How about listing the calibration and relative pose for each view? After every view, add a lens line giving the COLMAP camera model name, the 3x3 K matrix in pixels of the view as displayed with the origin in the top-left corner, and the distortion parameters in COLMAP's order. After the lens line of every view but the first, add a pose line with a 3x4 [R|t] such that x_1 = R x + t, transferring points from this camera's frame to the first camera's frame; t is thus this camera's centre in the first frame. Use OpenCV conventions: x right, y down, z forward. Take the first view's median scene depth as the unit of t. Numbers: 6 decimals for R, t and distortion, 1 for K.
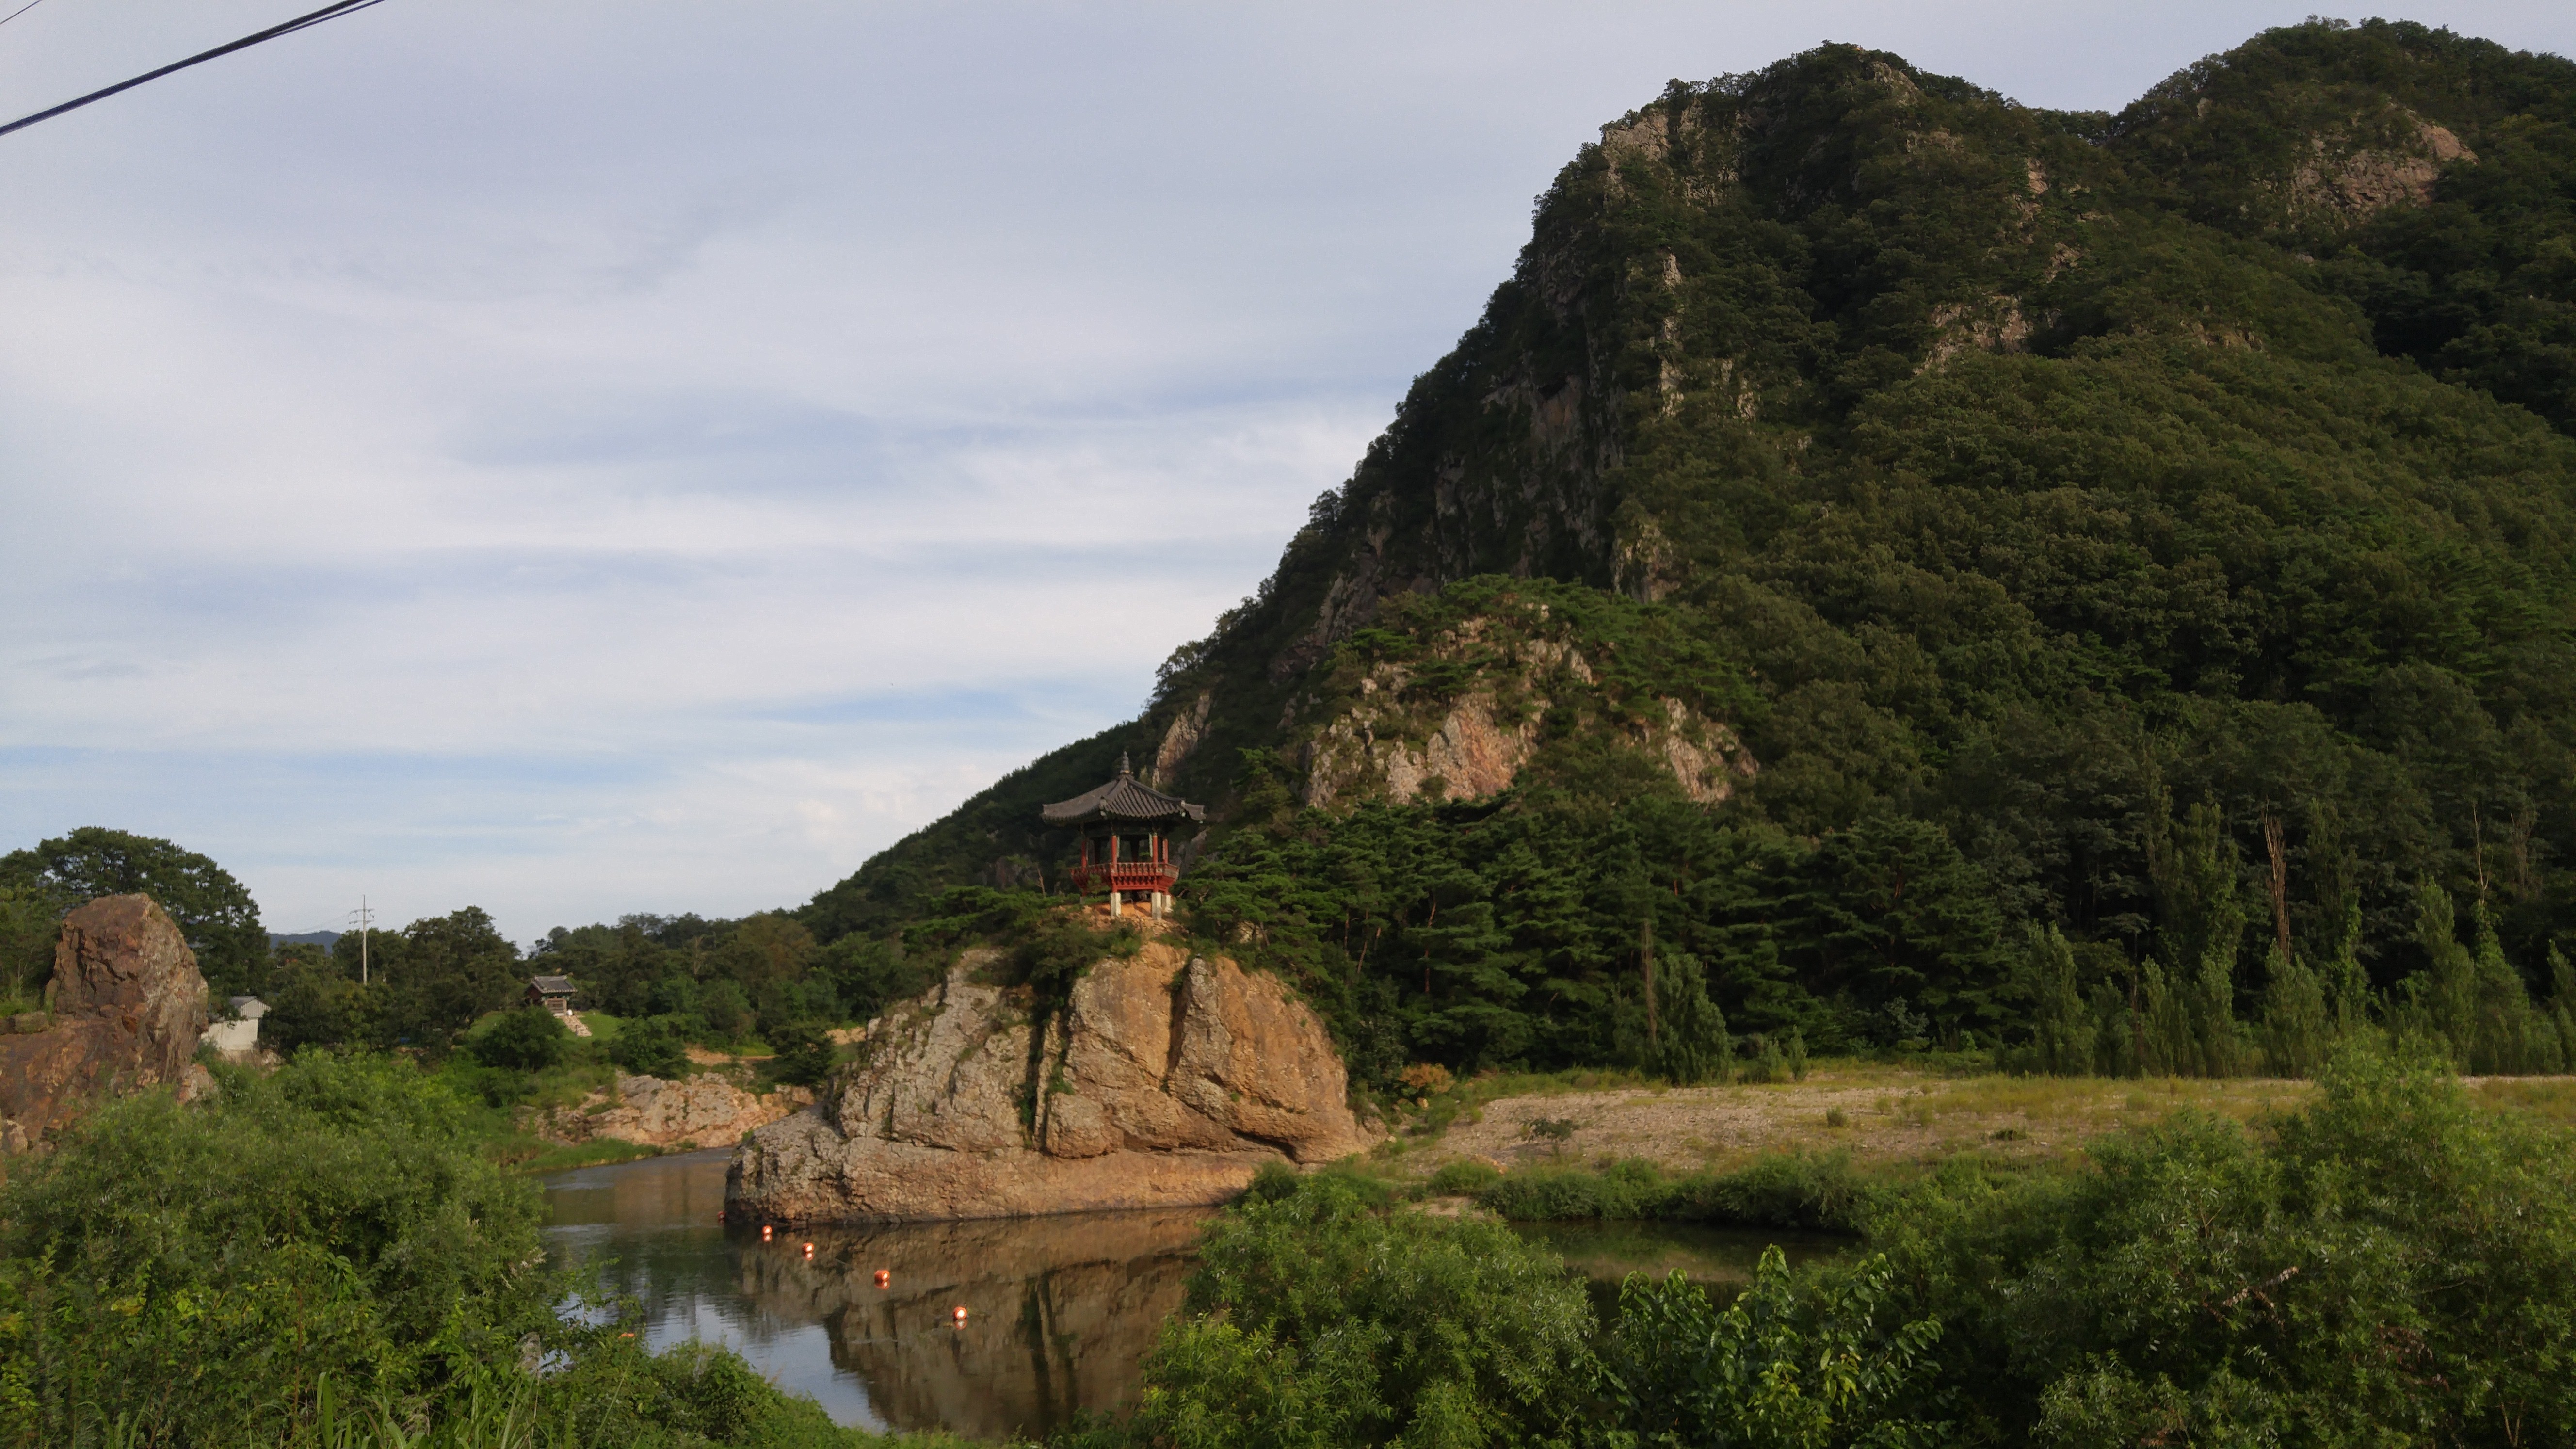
lens RADIAL K [[2018.9, 0, 1294.2], [0, 2018.9, 766.3], [0, 0, 1]] dist [-0.044751, 0.113307]
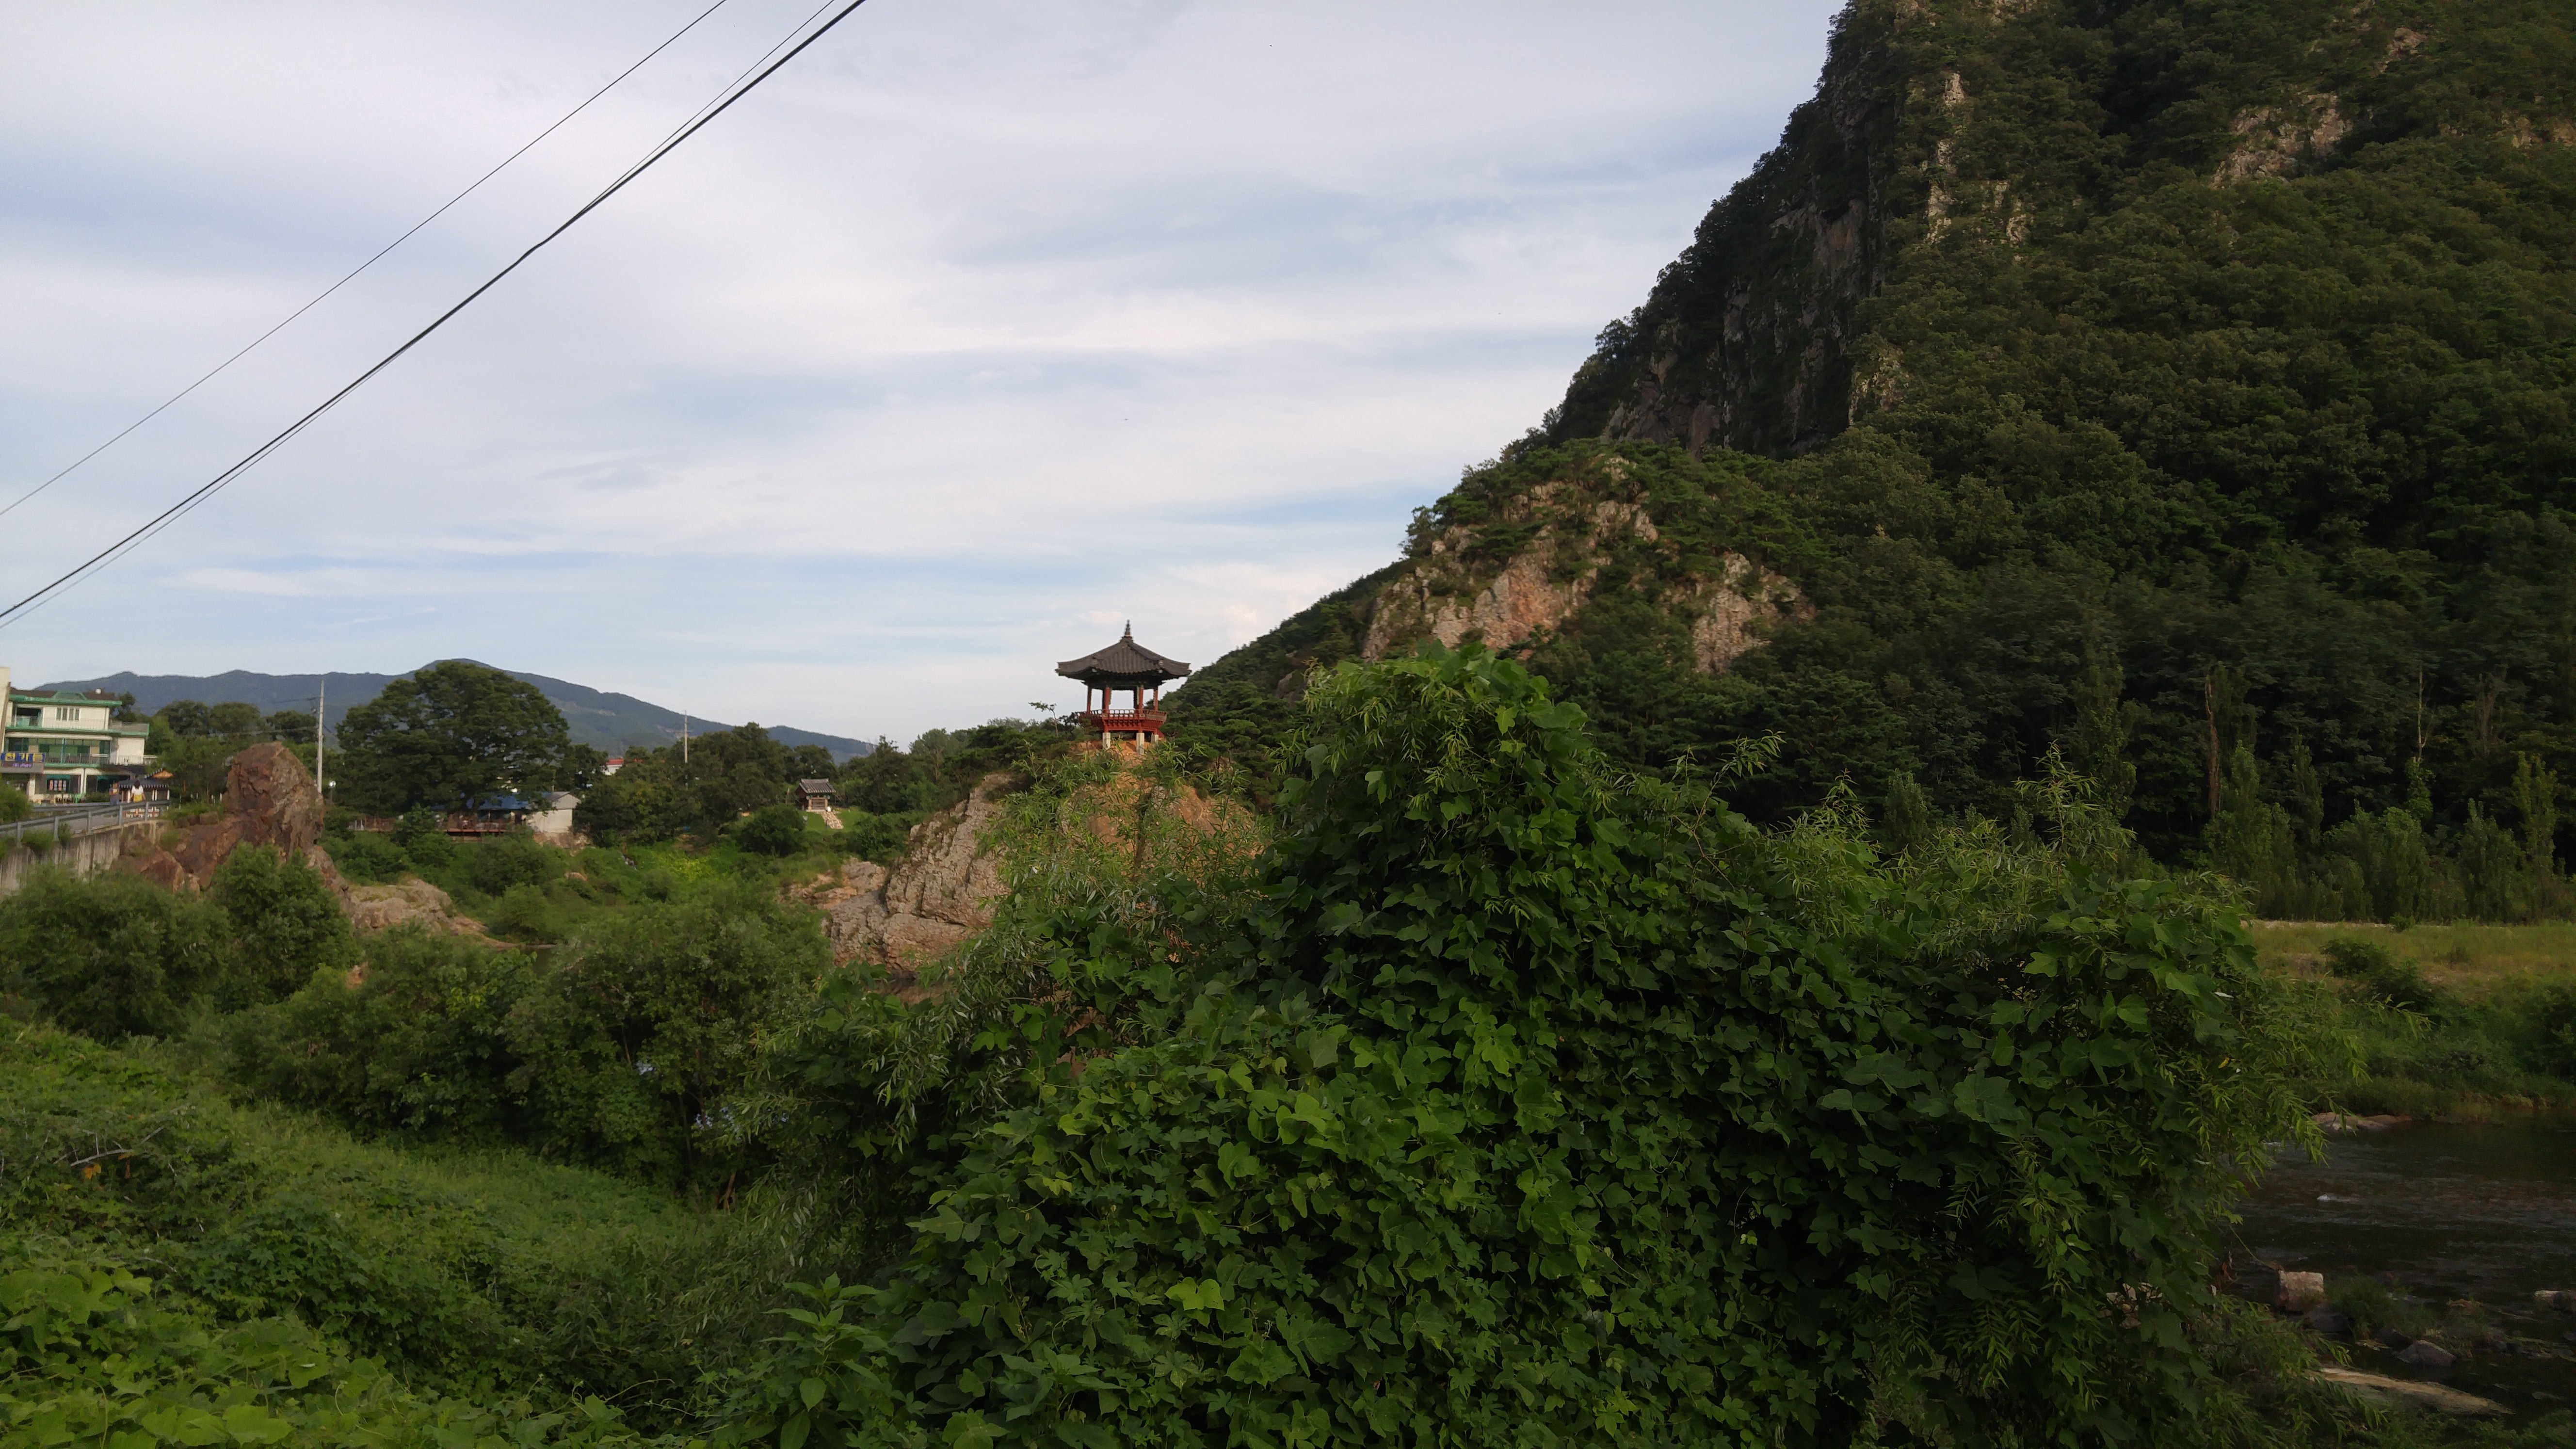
lens RADIAL K [[2058.3, 0, 1213.1], [0, 2058.3, 641.7], [0, 0, 1]] dist [-0.034852, 0.120569]
pose [[0.964540, 0.007381, -0.263834, 0.188941], [0.002565, 0.999300, 0.037333, -0.025529], [0.263924, -0.036686, 0.963845, -0.139737]]
